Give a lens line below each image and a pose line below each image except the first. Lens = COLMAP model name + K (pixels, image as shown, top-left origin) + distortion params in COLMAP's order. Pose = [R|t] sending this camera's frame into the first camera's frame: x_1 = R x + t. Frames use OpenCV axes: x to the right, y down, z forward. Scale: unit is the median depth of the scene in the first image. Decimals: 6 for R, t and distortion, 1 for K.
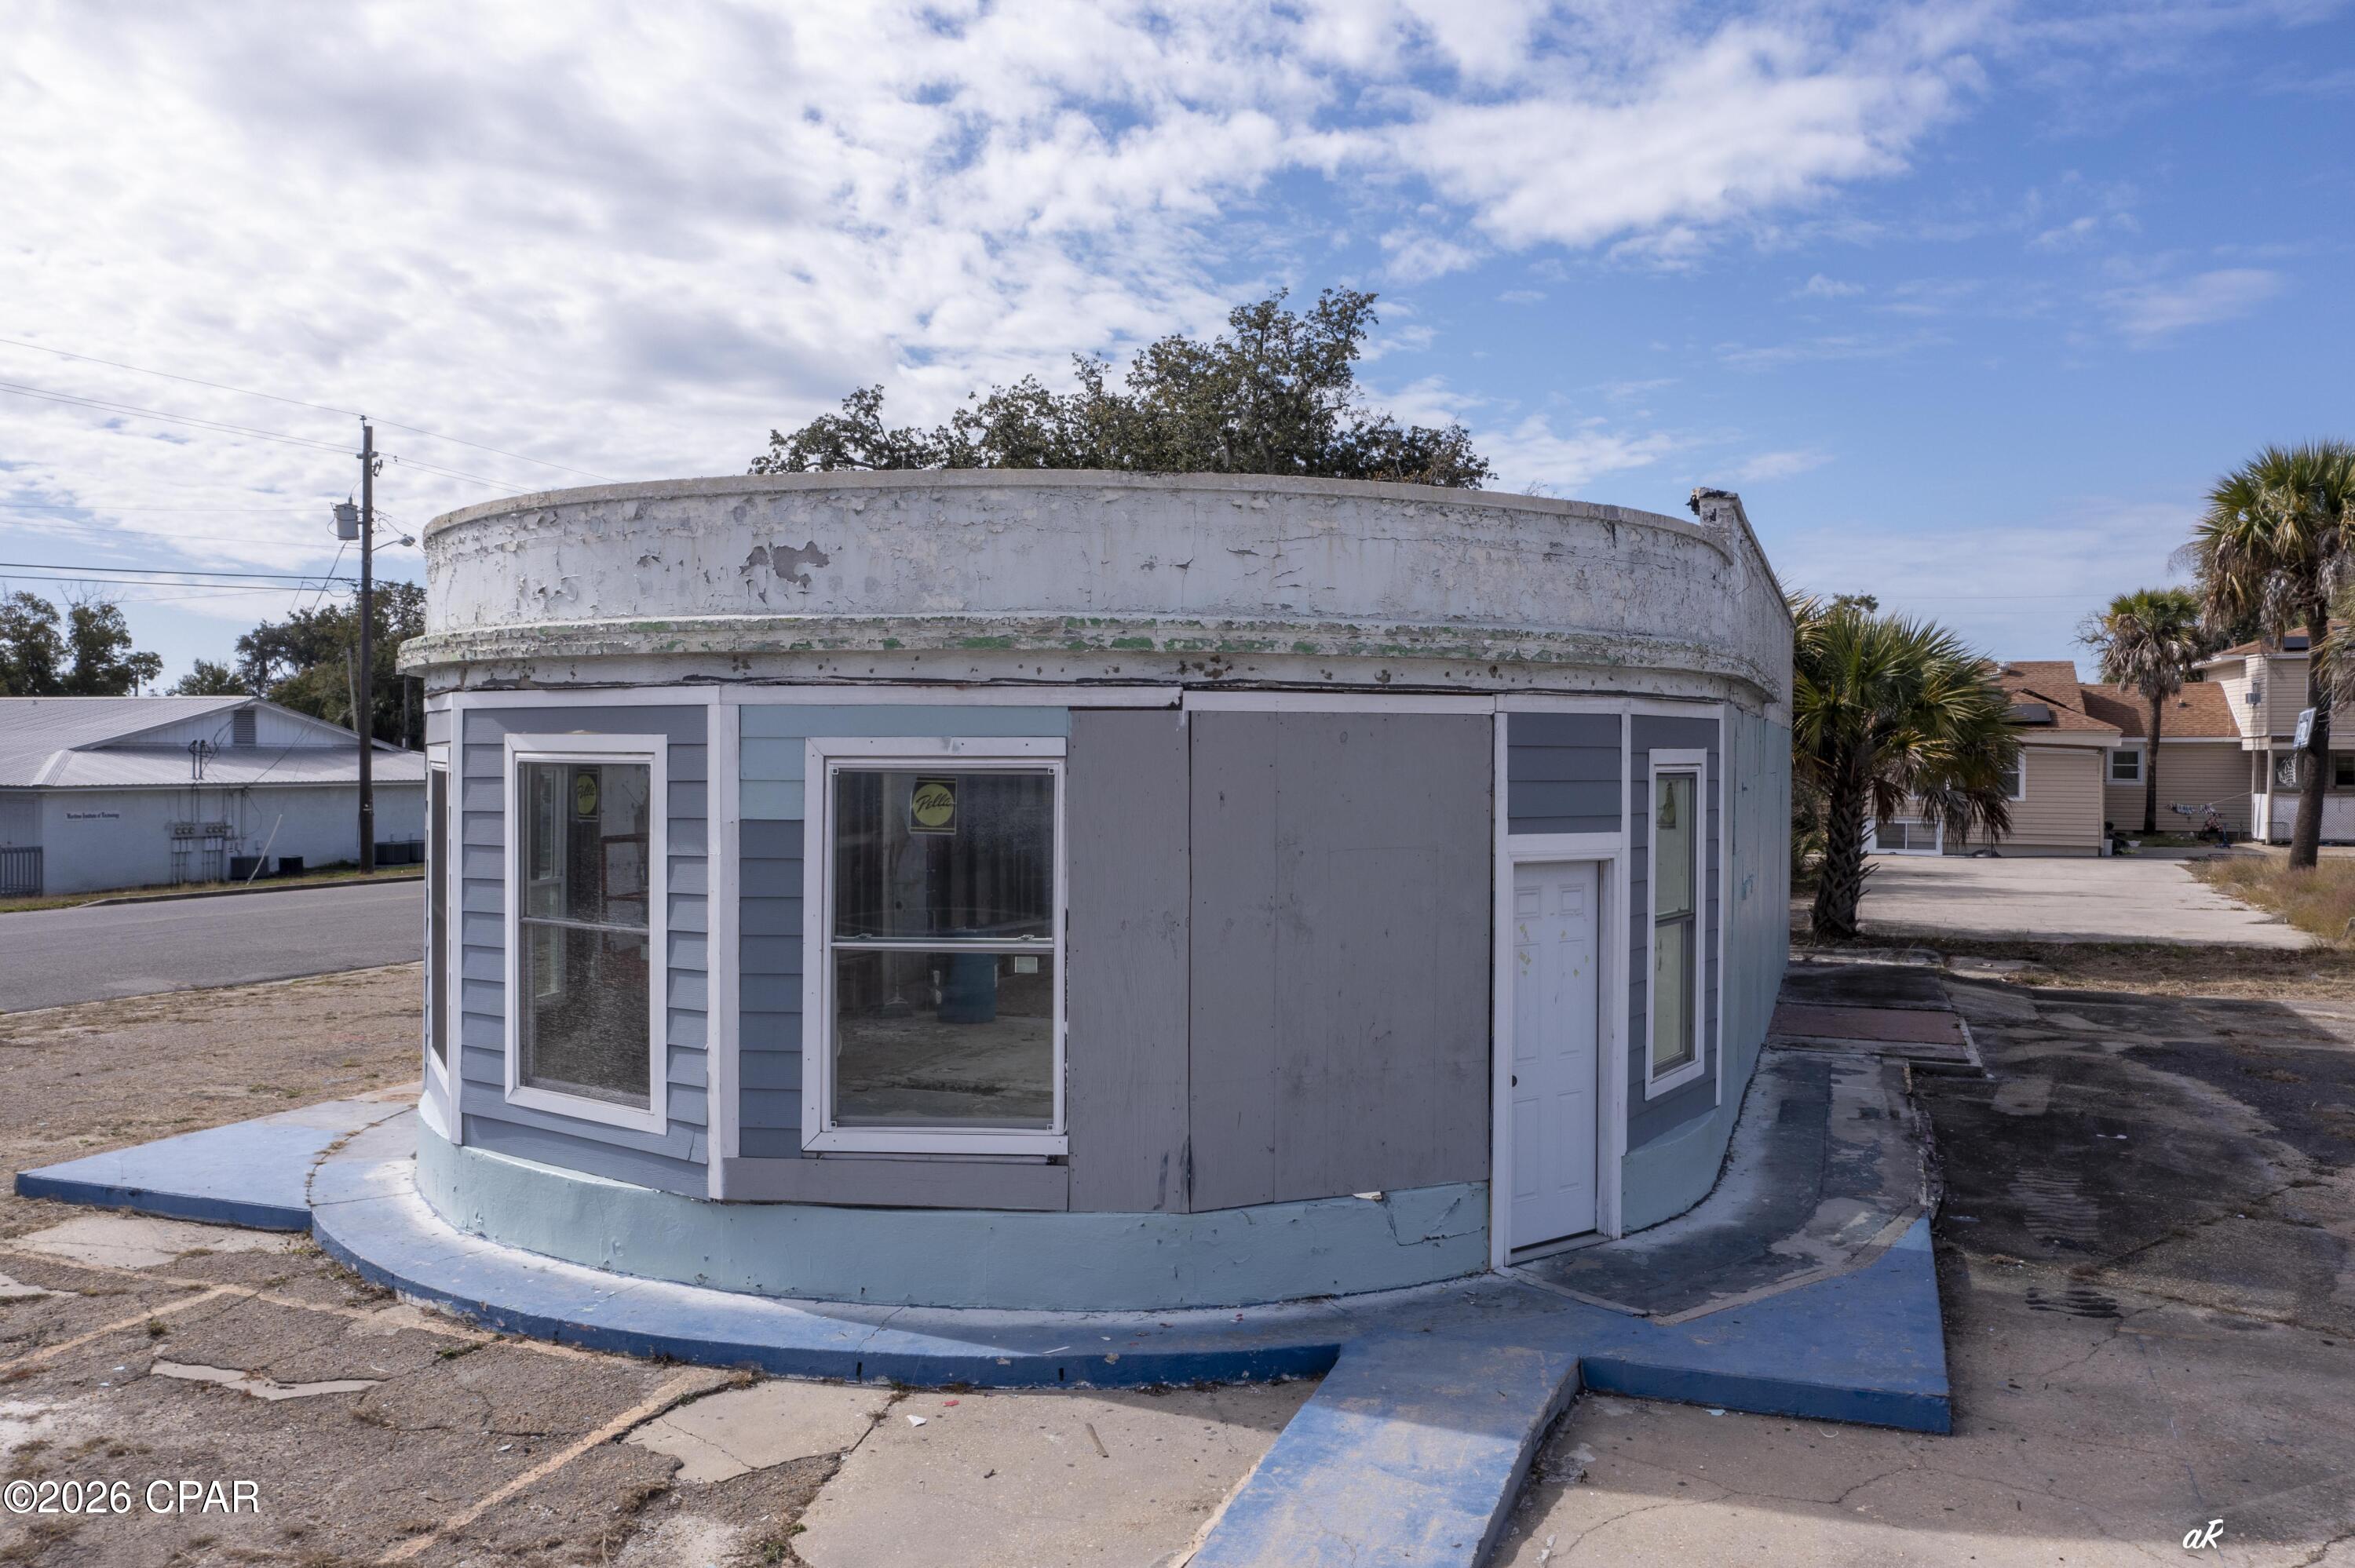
lens RADIAL K [[1875.8, 0, 1185.6], [0, 1875.8, 779.8], [0, 0, 1]] dist [-0.007688, -0.000050]
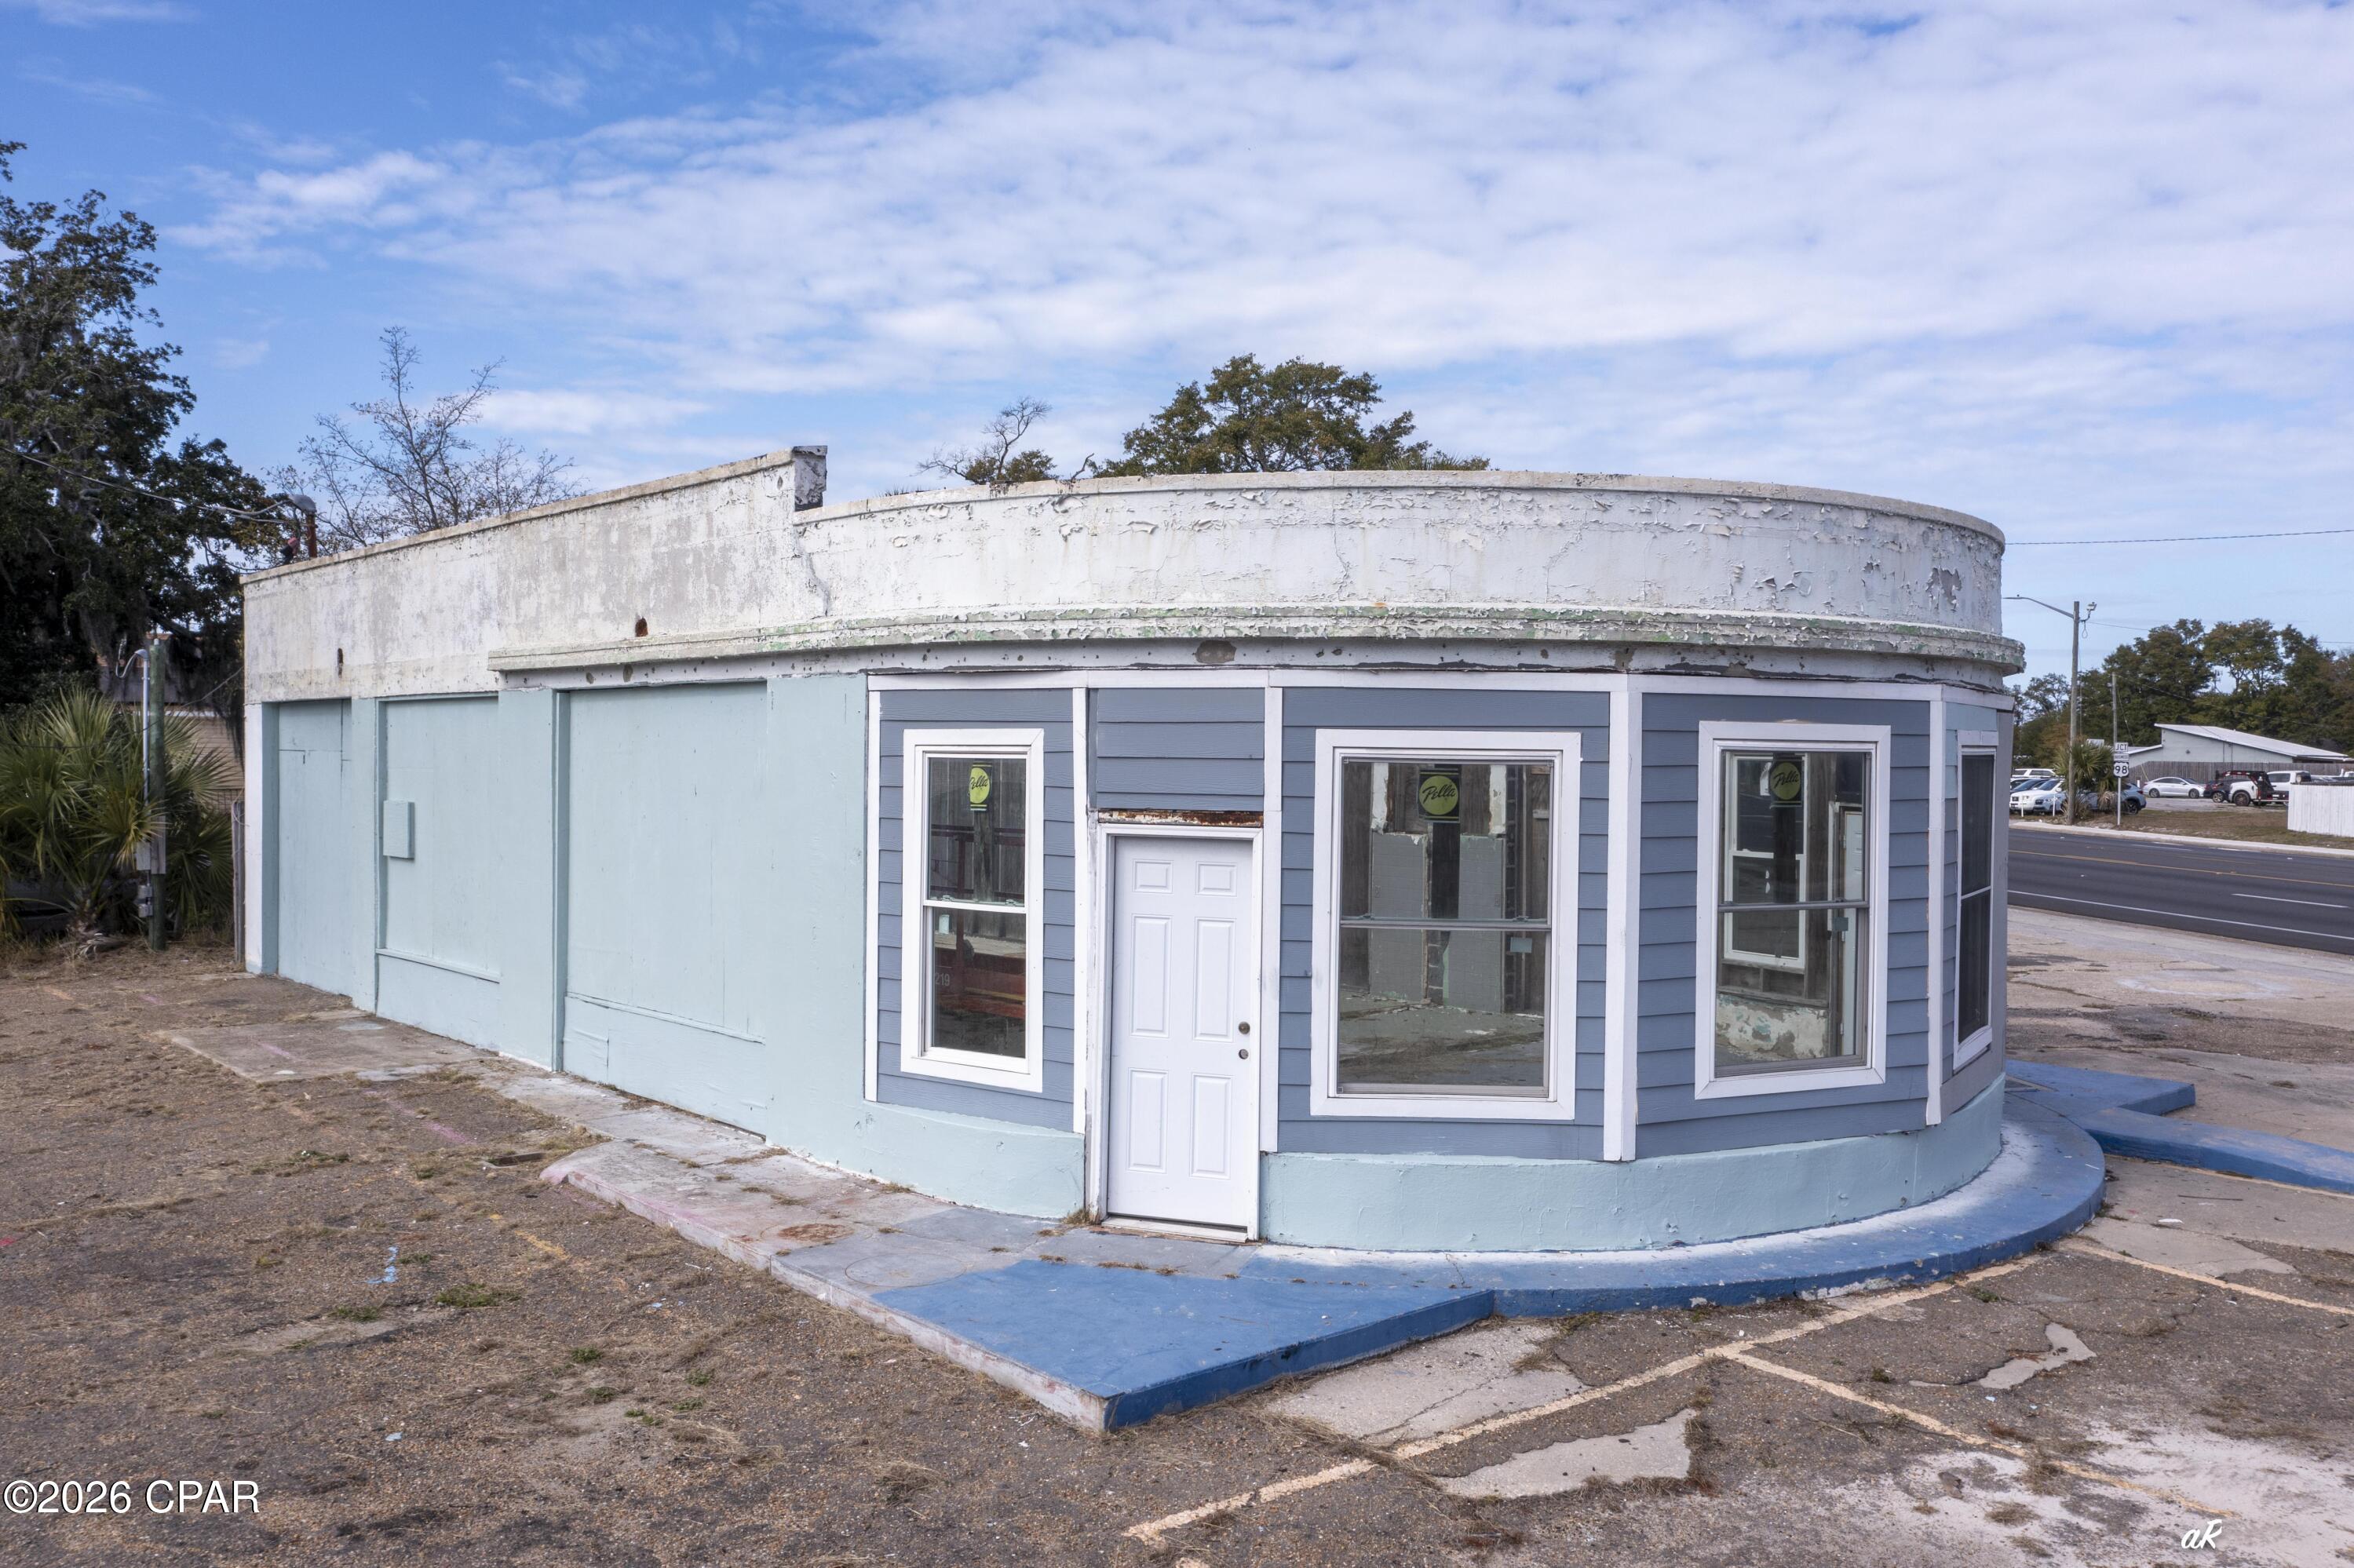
lens RADIAL K [[1875.1, 0, 1184.9], [0, 1875.1, 780.0], [0, 0, 1]] dist [-0.007688, -0.000050]
pose [[0.465033, -0.015670, 0.885154, -1.404990], [0.002480, 0.999862, 0.016398, -0.010826], [-0.885290, -0.005430, 0.465008, 0.818160]]
